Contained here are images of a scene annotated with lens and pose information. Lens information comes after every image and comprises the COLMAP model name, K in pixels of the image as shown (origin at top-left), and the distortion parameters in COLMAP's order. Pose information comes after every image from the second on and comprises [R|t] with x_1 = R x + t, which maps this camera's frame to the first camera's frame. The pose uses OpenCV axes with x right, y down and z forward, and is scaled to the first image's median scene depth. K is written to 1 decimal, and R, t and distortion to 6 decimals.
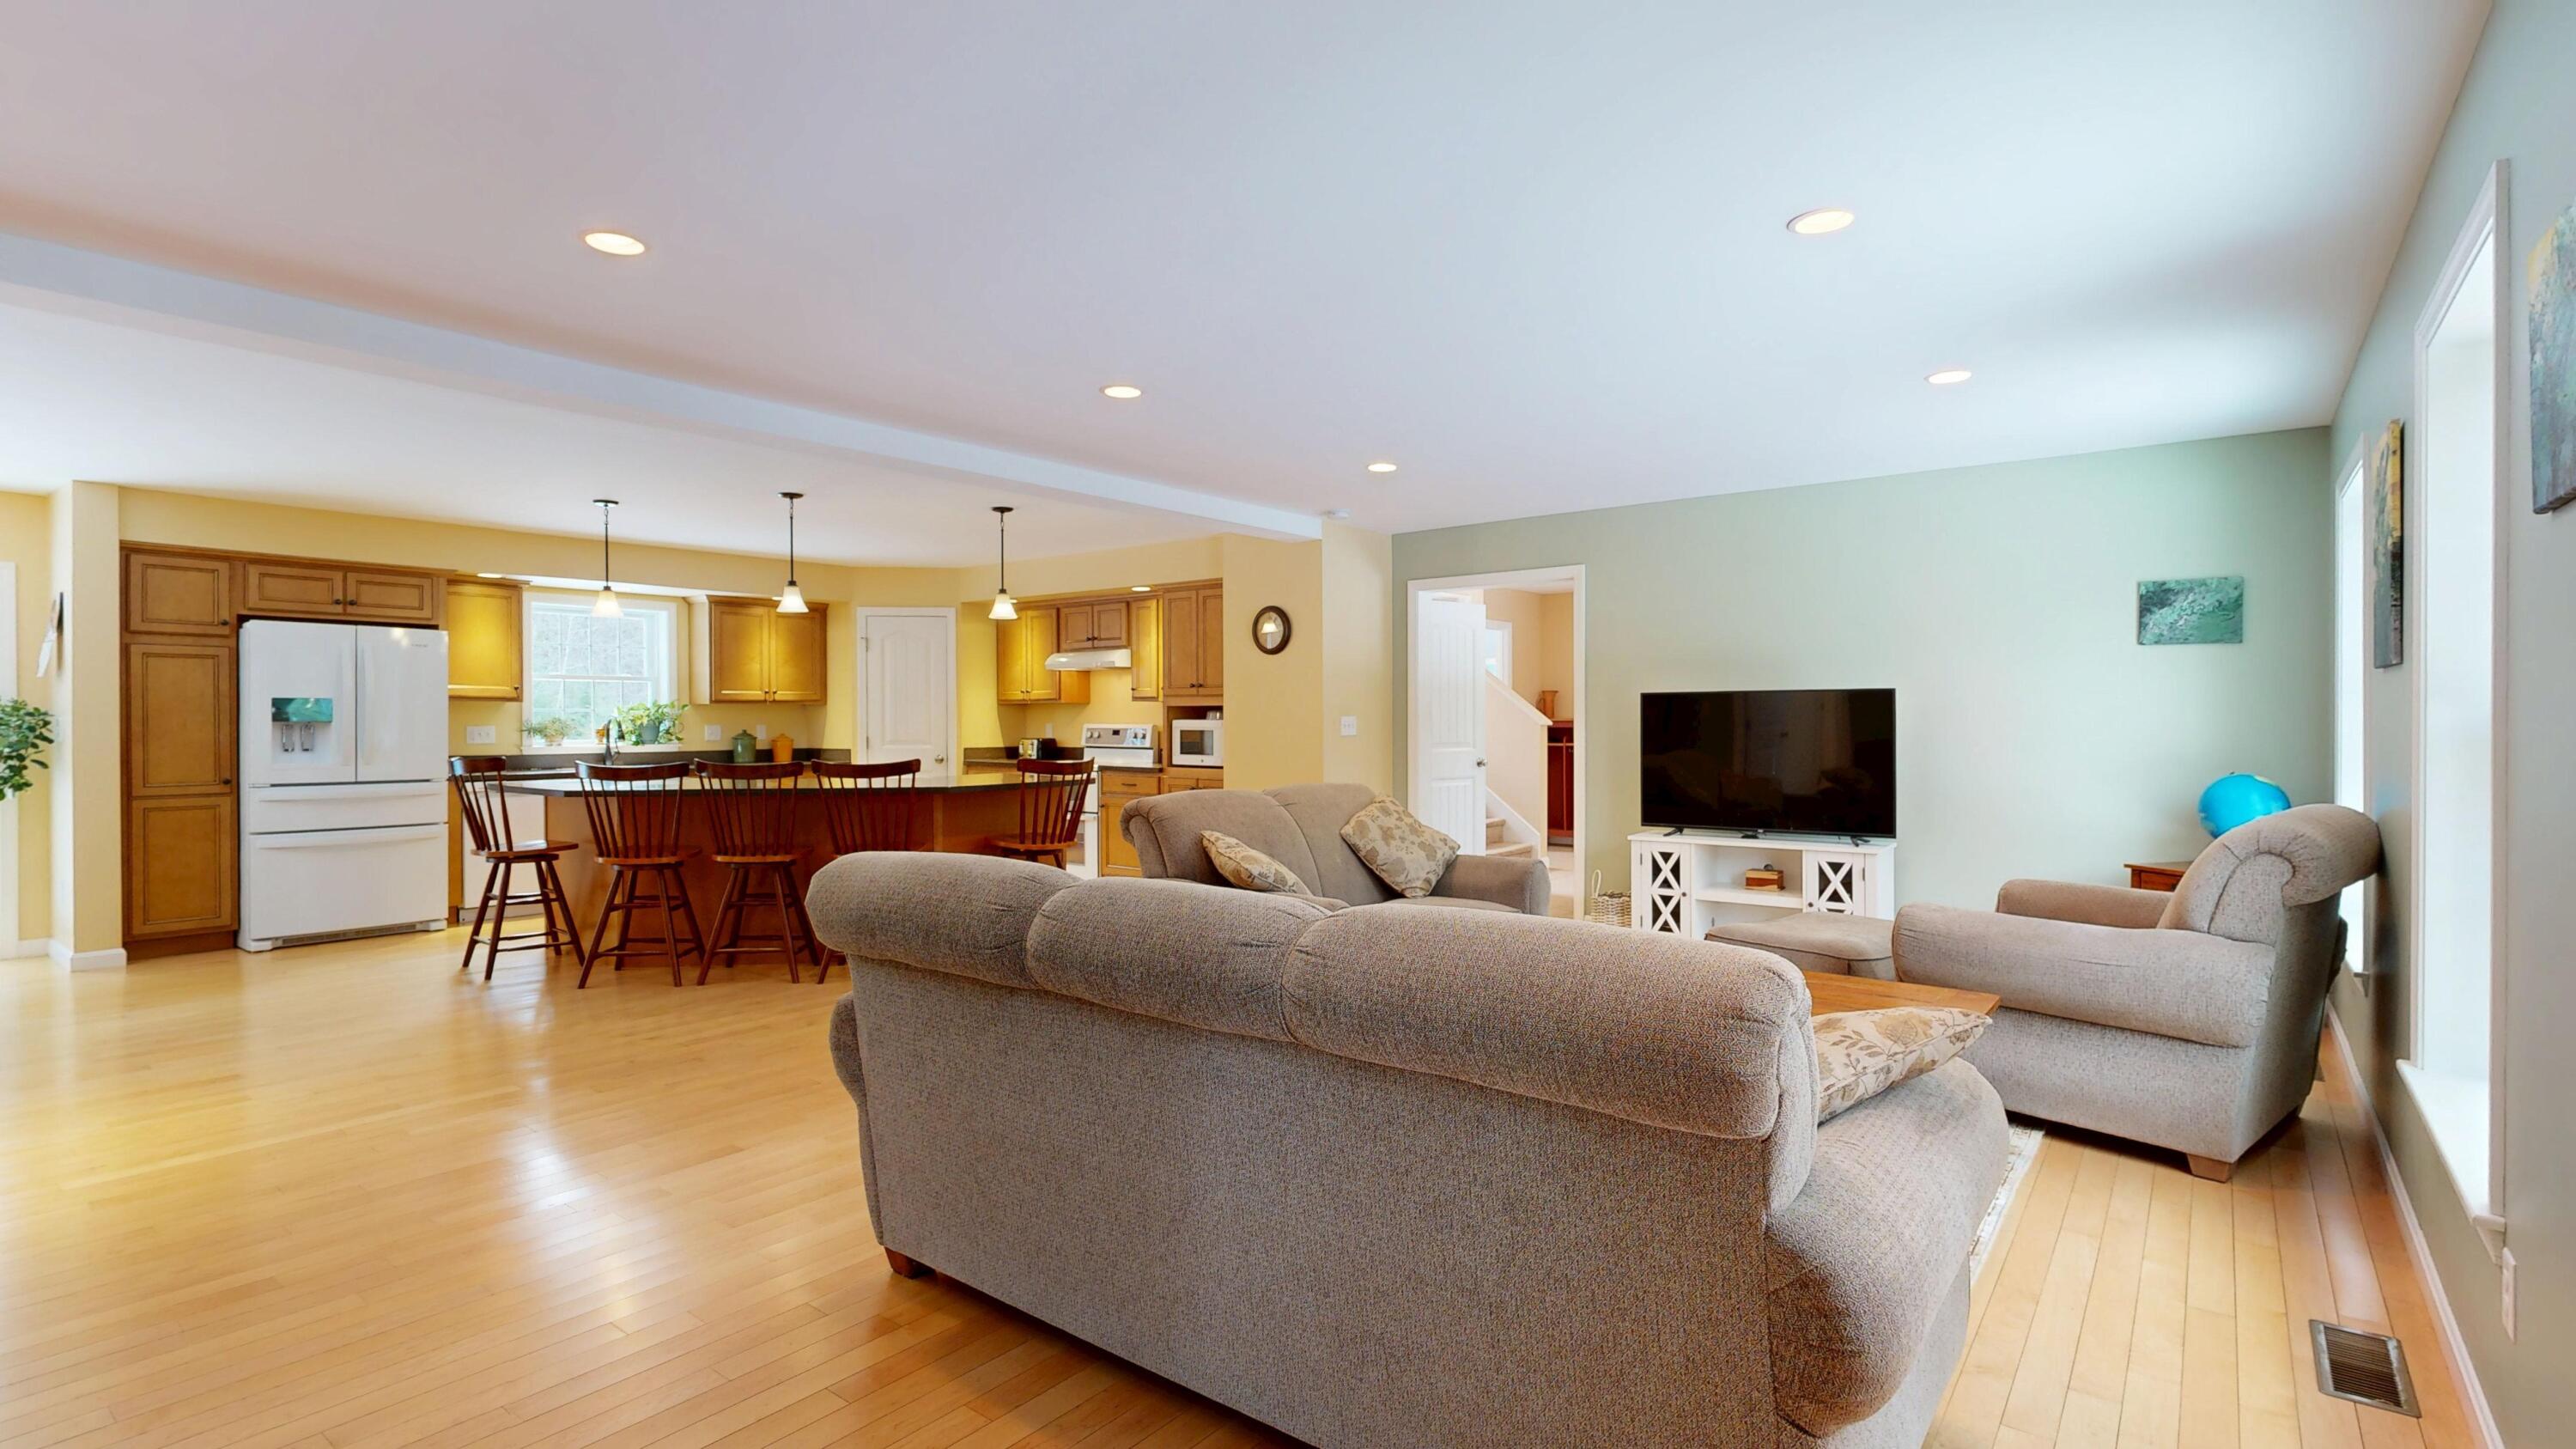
lens RADIAL K [[1195.1, 0, 1288.1], [0, 1195.1, 728.7], [0, 0, 1]] dist [0.000833, 0.000521]
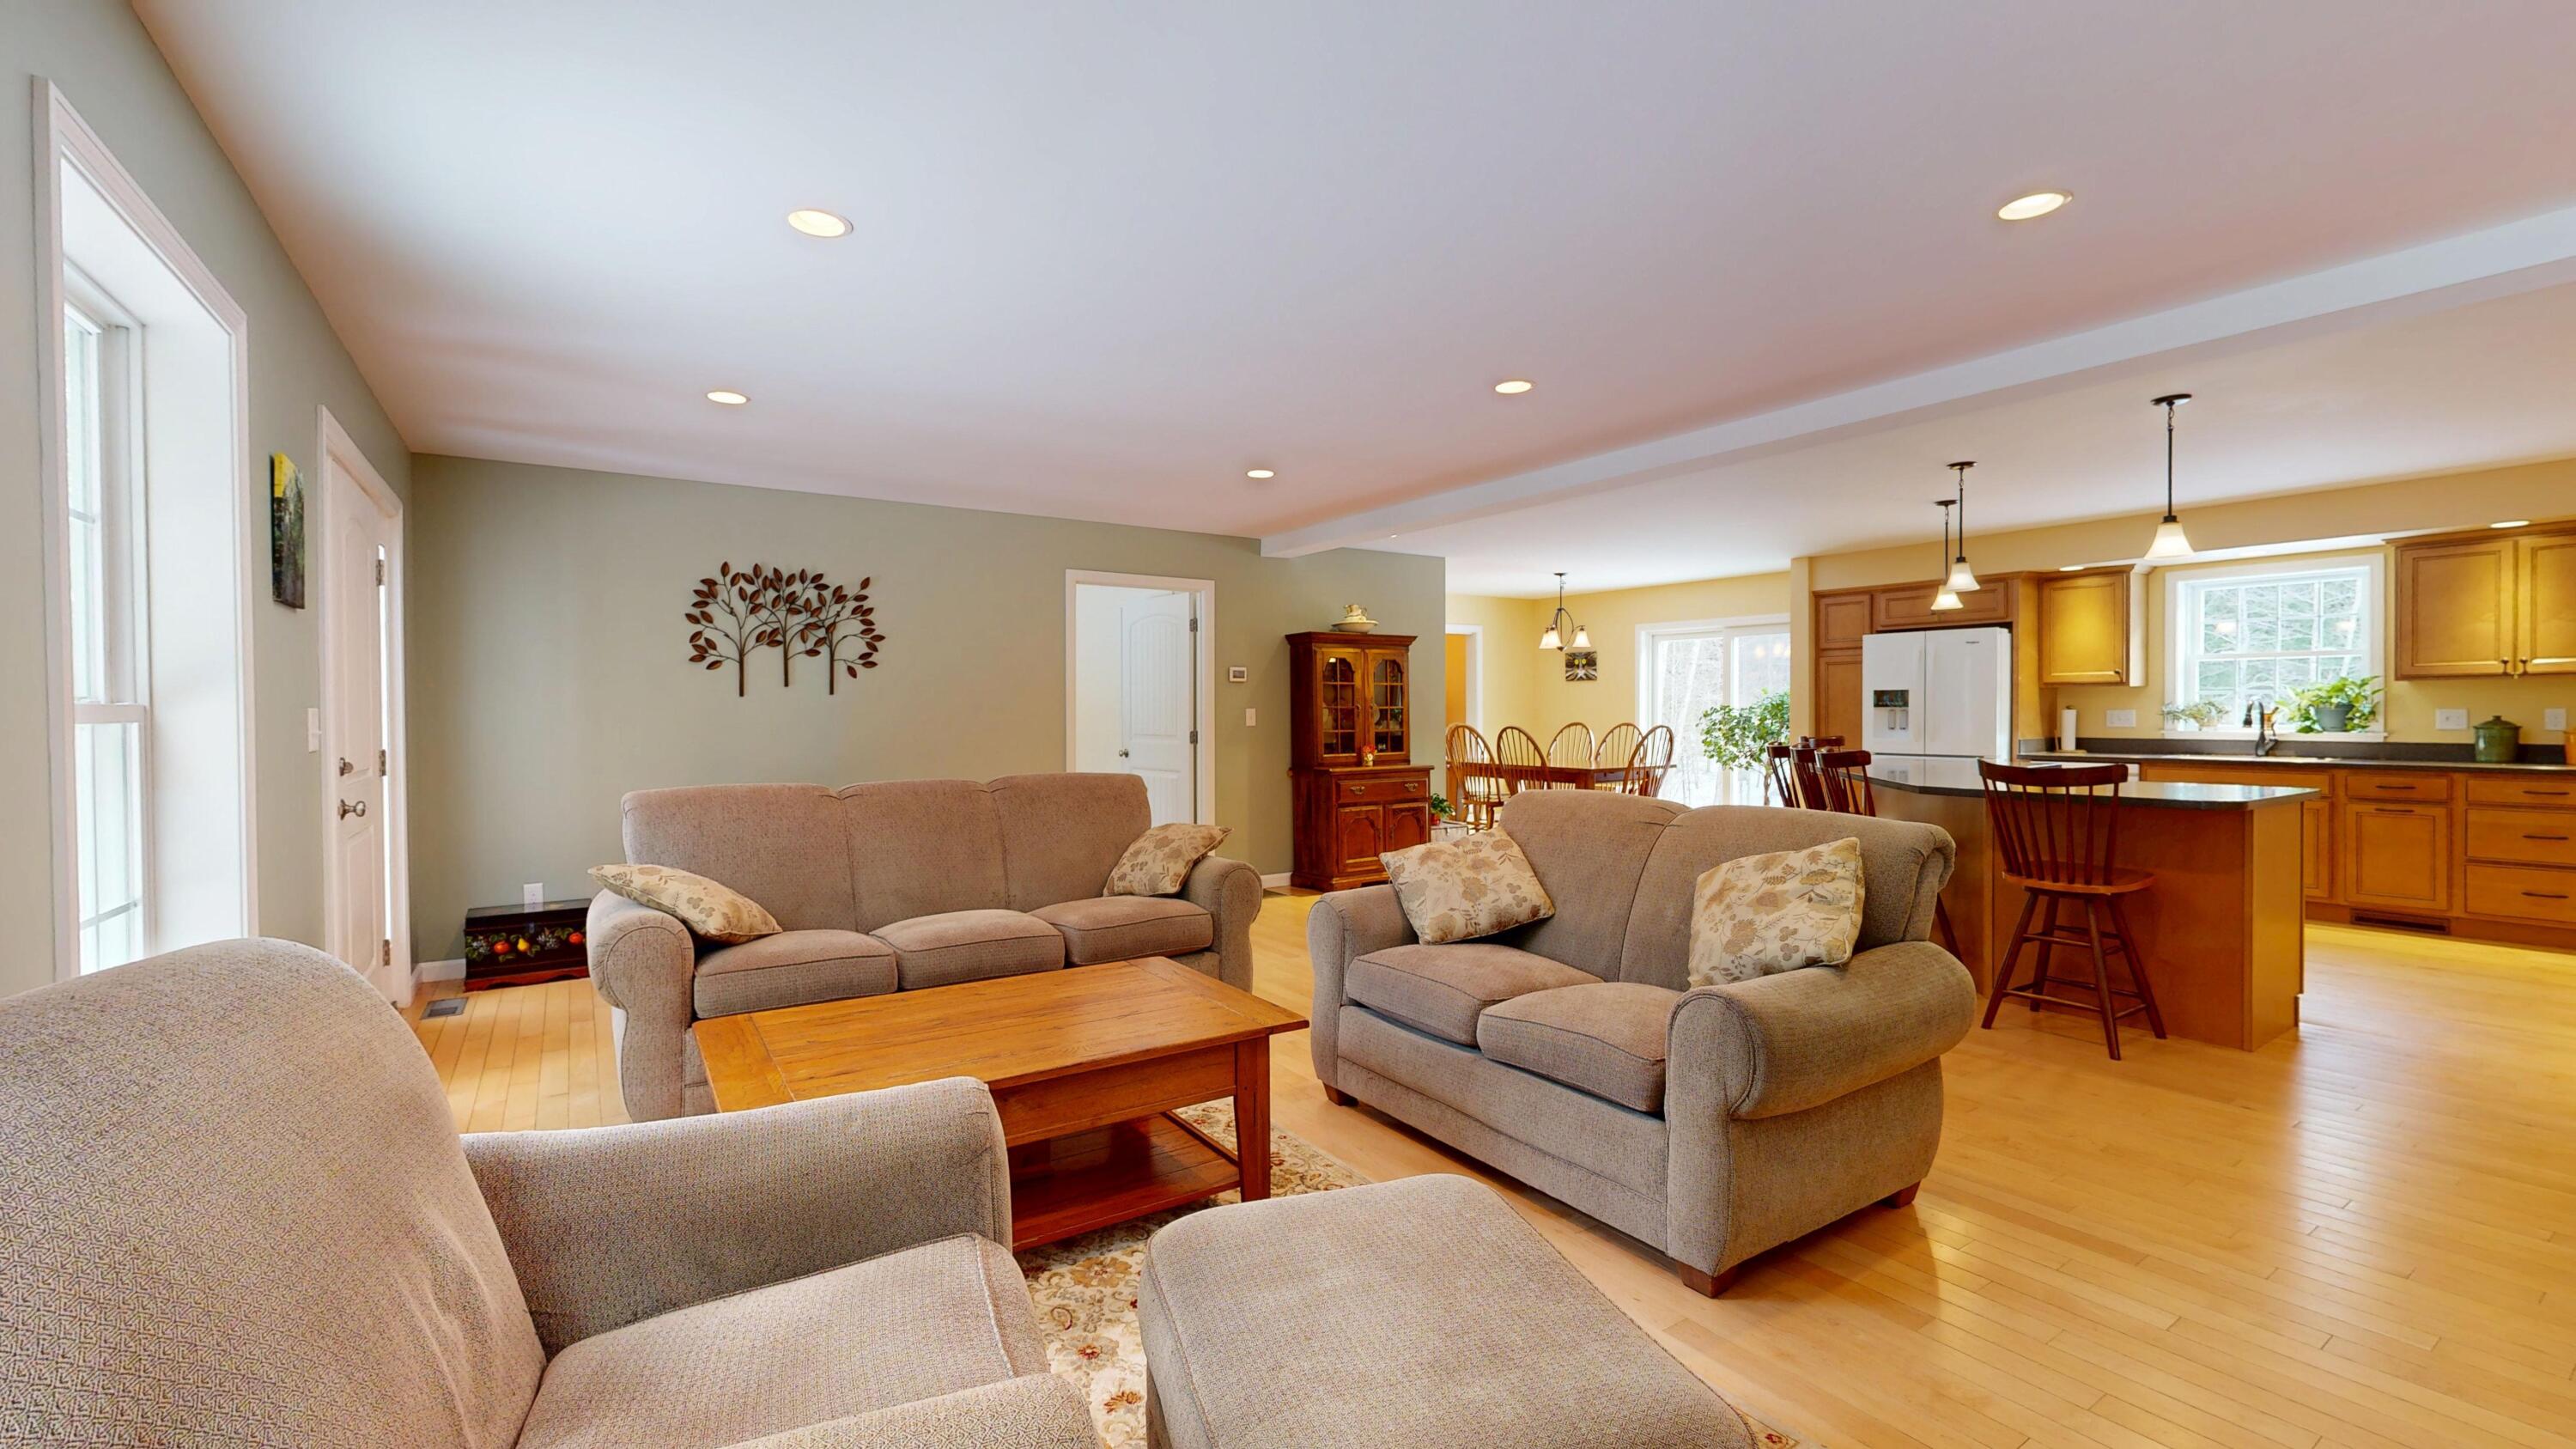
lens RADIAL K [[1075.8, 0, 1294.6], [0, 1075.8, 724.4], [0, 0, 1]] dist [-0.000441, 0.002663]
pose [[-0.309044, 0.016520, -0.950904, 0.434301], [-0.001012, 0.999843, 0.017699, -0.005584], [0.951047, 0.006432, -0.308979, 0.608356]]
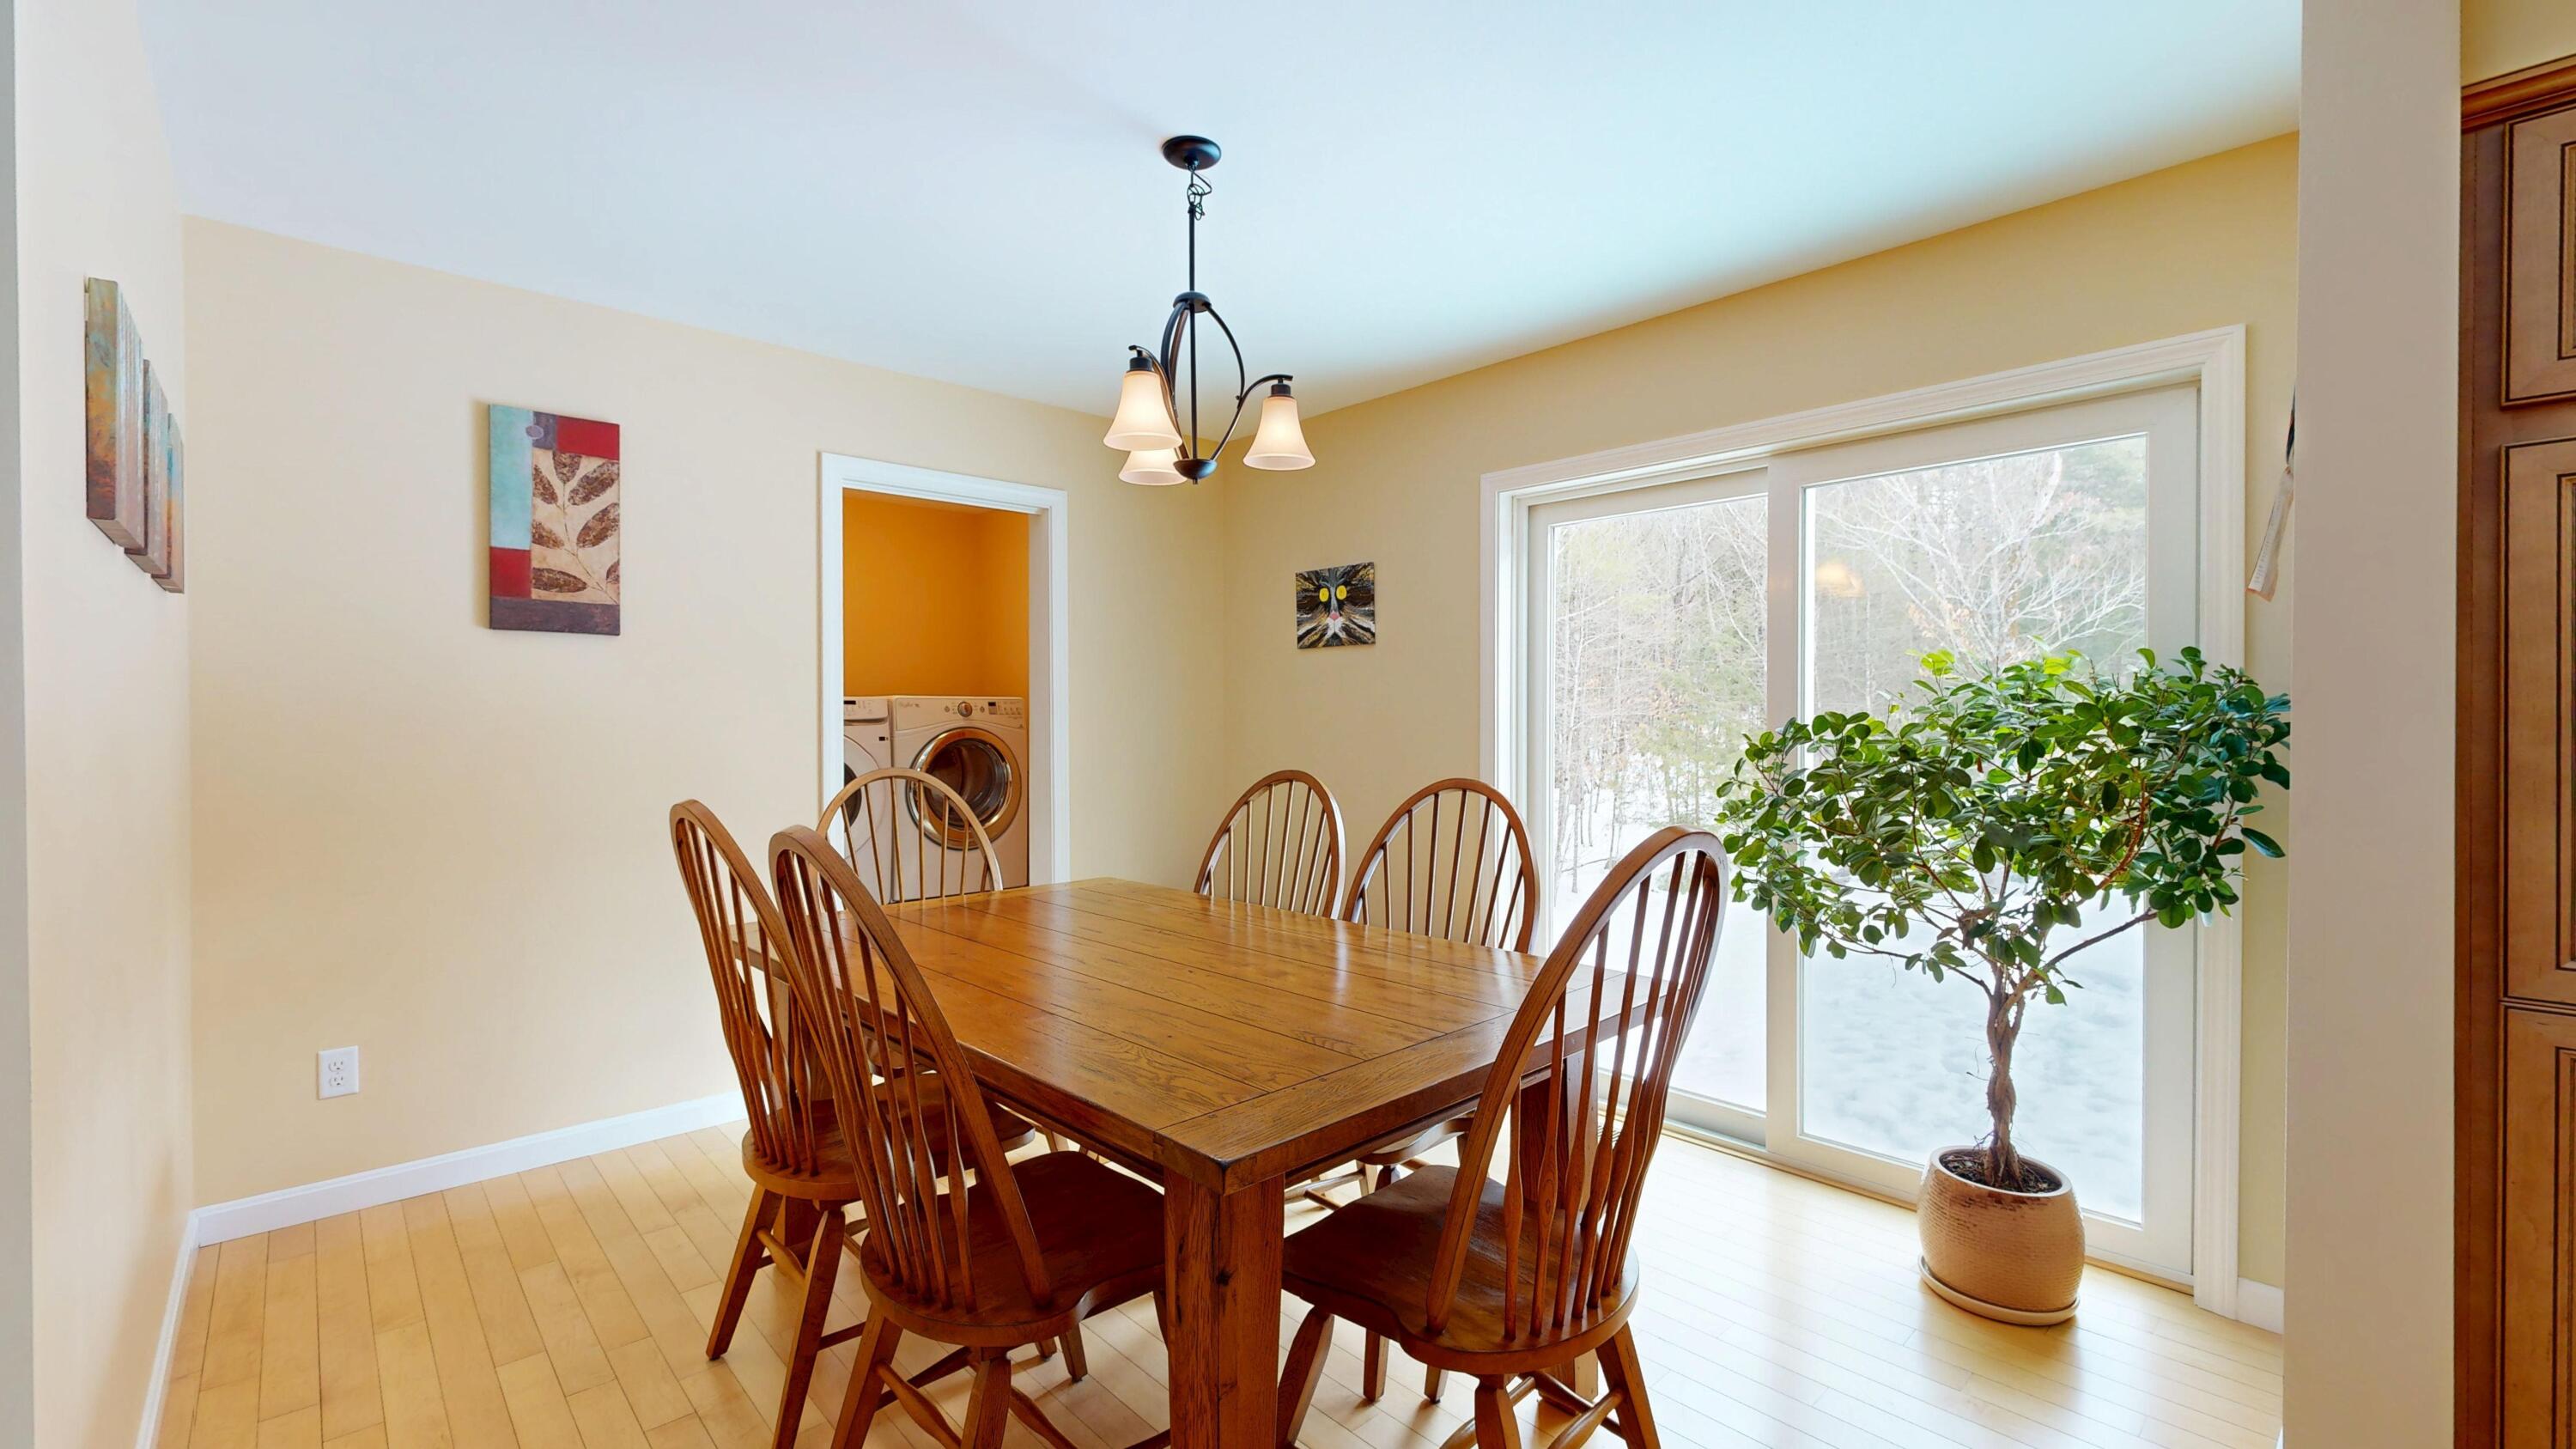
lens RADIAL K [[1069.8, 0, 1289.0], [0, 1069.8, 727.9], [0, 0, 1]] dist [0.000873, 0.000098]
pose [[-0.159160, 0.011841, -0.987182, -0.523721], [-0.007680, 0.999883, 0.013232, -0.005480], [0.987223, 0.009688, -0.159050, 0.589494]]
